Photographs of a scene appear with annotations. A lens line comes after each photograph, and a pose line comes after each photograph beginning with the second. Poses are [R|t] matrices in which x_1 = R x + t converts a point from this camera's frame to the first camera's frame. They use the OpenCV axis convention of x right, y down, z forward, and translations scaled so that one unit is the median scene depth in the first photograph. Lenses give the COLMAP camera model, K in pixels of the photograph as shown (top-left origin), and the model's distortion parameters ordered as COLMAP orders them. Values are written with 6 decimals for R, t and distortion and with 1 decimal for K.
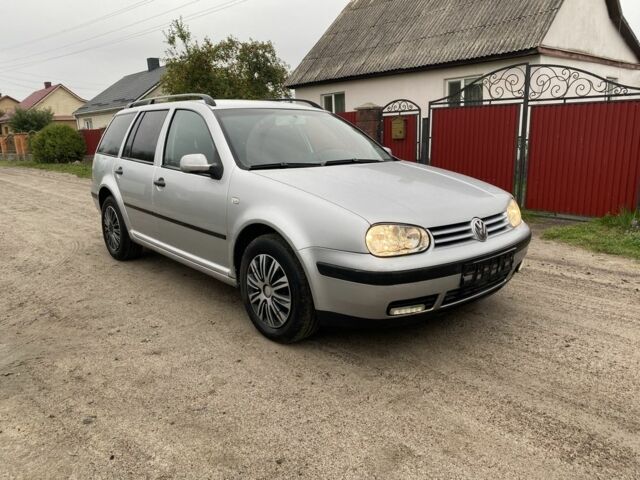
lens RADIAL K [[484.7, 0, 320.0], [0, 484.7, 240.0], [0, 0, 1]] dist [0.011728, -0.001628]
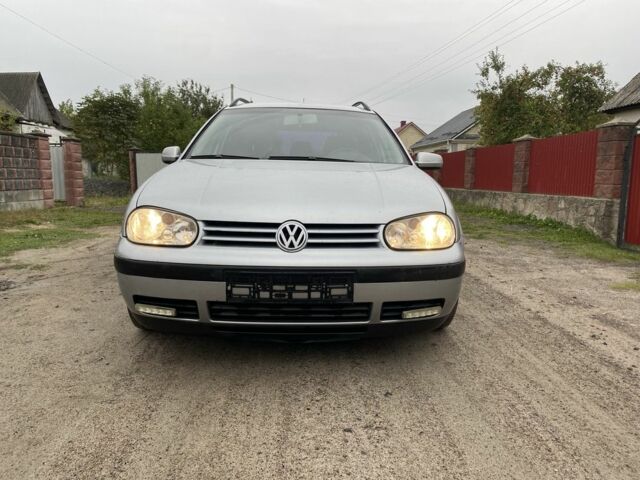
lens RADIAL K [[484.7, 0, 320.0], [0, 484.7, 240.0], [0, 0, 1]] dist [0.011728, -0.001628]
pose [[0.770676, 0.123108, -0.625222, 0.099200], [-0.167692, 0.985759, -0.012605, -0.001602], [0.614767, 0.114559, 0.780345, 0.053022]]
